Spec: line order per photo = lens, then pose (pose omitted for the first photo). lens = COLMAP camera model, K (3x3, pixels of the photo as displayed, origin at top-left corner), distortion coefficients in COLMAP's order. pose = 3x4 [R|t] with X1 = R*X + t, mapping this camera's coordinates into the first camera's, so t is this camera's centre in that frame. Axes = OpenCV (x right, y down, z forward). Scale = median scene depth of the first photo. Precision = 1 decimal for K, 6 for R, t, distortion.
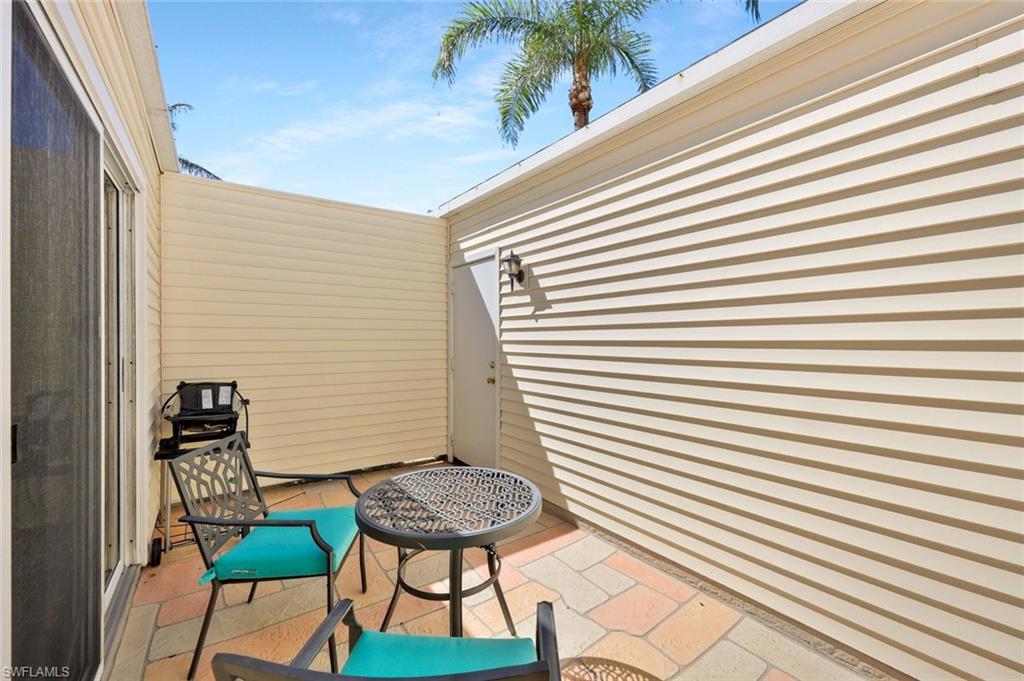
lens RADIAL K [[410.6, 0, 510.4], [0, 410.6, 338.8], [0, 0, 1]] dist [-0.007261, 0.001495]
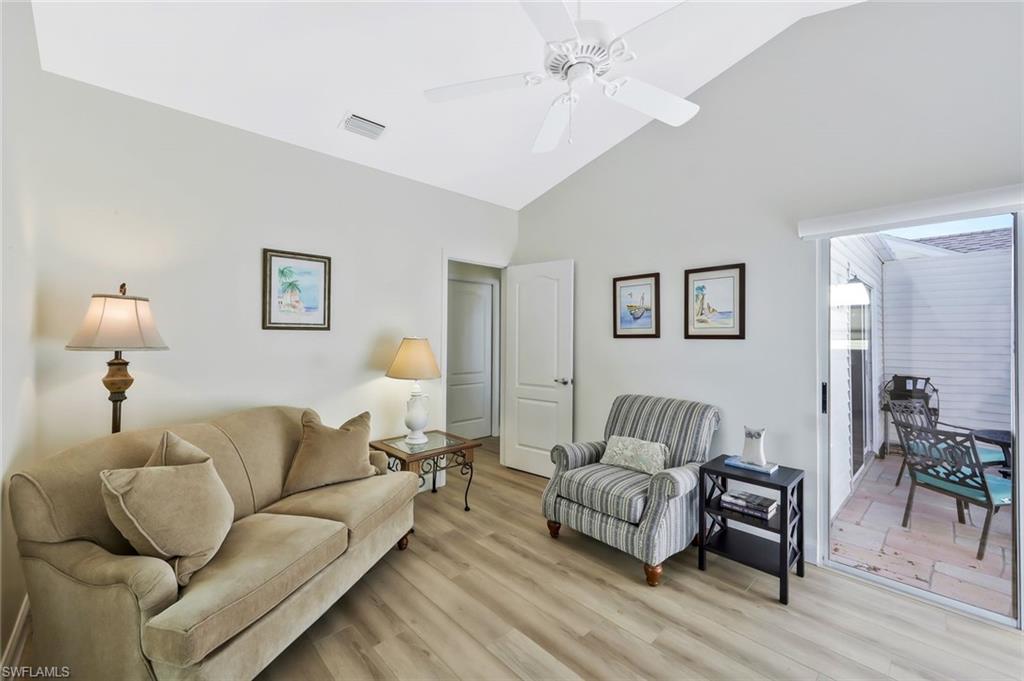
lens RADIAL K [[410.6, 0, 510.0], [0, 410.6, 338.7], [0, 0, 1]] dist [-0.007261, 0.001495]
pose [[0.119952, -0.015605, -0.992657, 0.885229], [0.000542, 0.999877, -0.015653, -0.034261], [0.992780, 0.001339, 0.119946, -1.024734]]
